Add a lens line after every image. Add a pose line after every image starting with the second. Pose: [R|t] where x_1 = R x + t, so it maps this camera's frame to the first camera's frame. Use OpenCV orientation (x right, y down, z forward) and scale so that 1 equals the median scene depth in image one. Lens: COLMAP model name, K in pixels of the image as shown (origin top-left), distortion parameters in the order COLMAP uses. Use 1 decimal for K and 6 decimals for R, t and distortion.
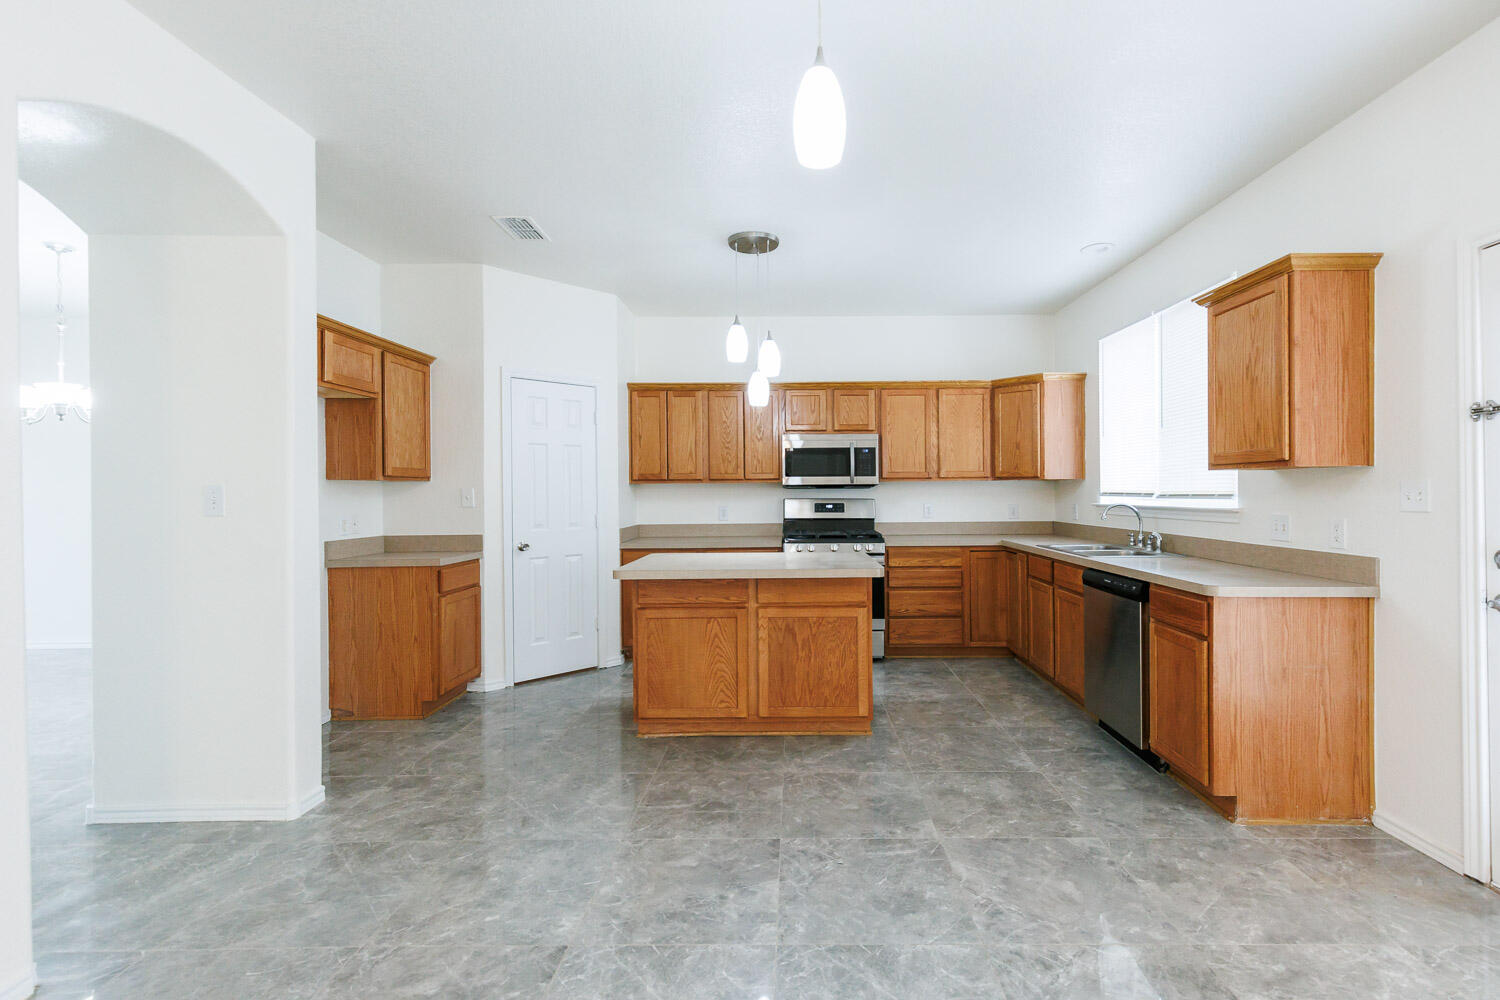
lens RADIAL K [[676.5, 0, 756.3], [0, 676.5, 481.7], [0, 0, 1]] dist [0.006625, -0.000594]
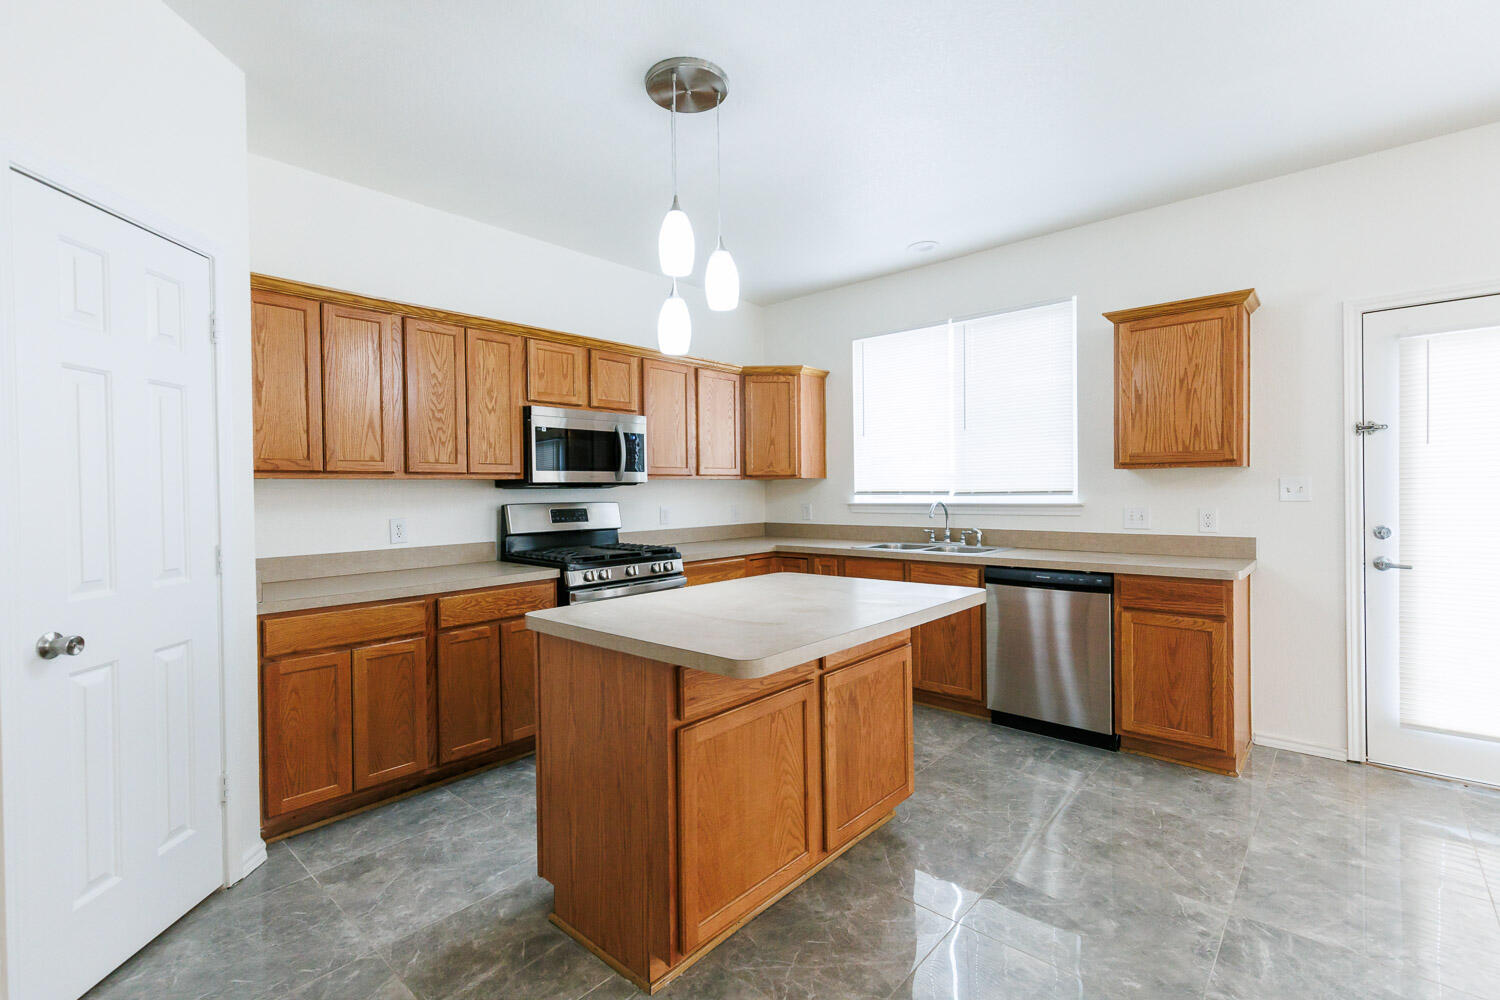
lens RADIAL K [[685.2, 0, 733.0], [0, 685.2, 490.8], [0, 0, 1]] dist [0.004055, -0.000392]
pose [[0.647886, -0.002583, 0.761733, -0.385297], [-0.002746, 0.999980, 0.005727, 0.009407], [-0.761733, -0.005802, 0.647866, 0.478996]]
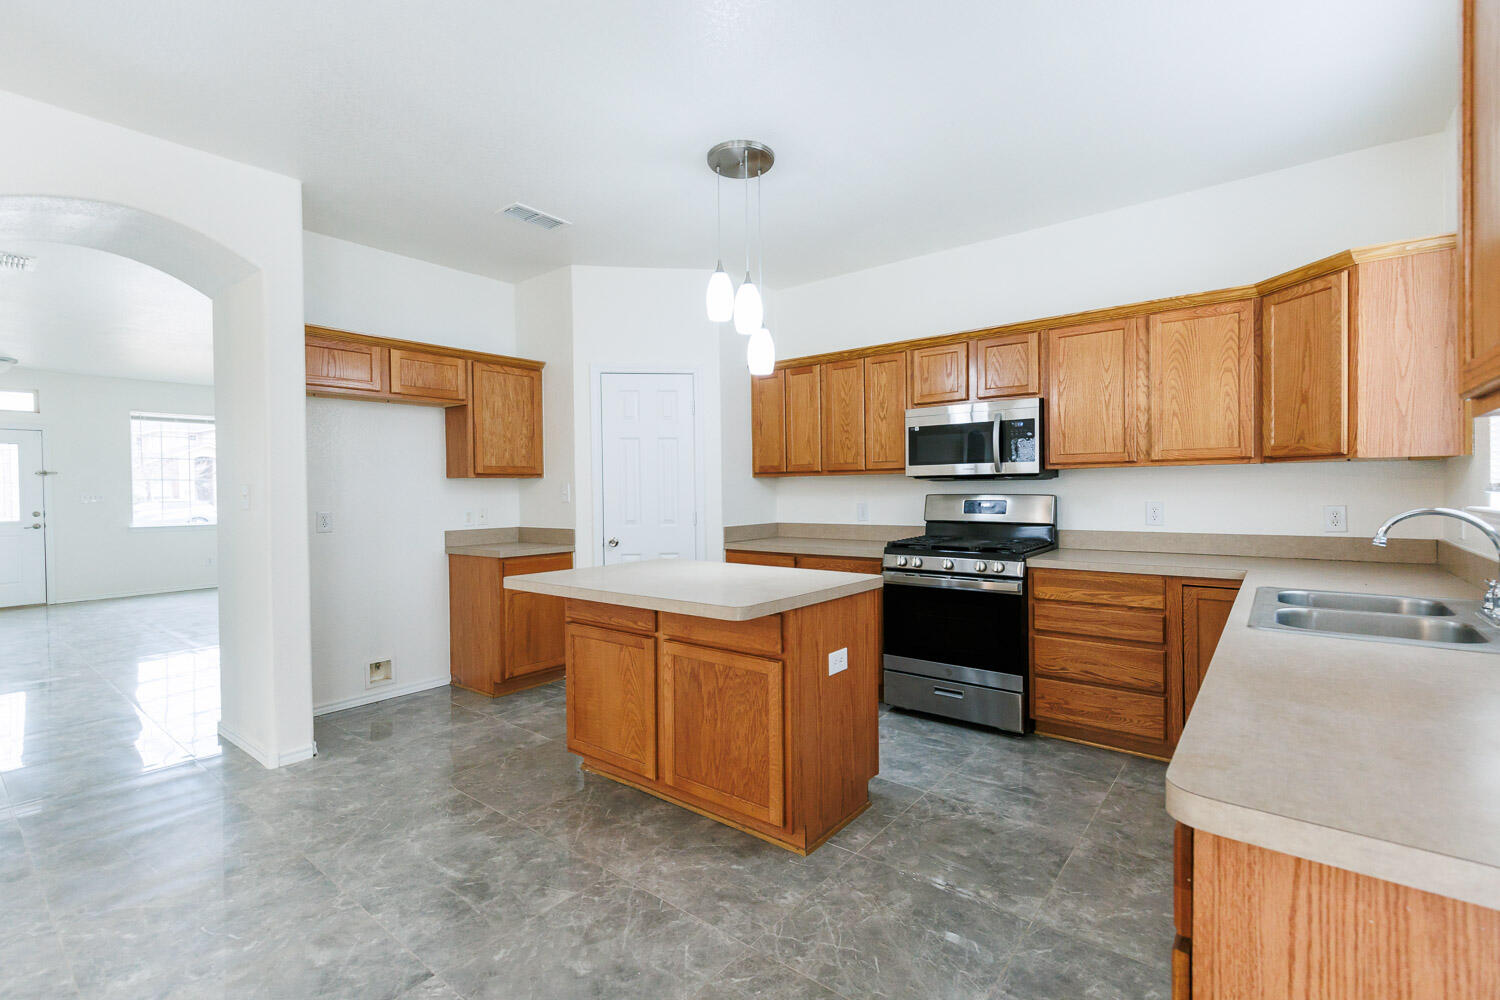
lens RADIAL K [[649.4, 0, 733.4], [0, 649.4, 492.6], [0, 0, 1]] dist [0.005409, 0.000120]
pose [[0.799161, 0.000391, -0.601117, 0.365444], [0.015687, 0.999646, 0.021504, 0.004836], [0.600912, -0.026615, 0.798872, 0.342210]]
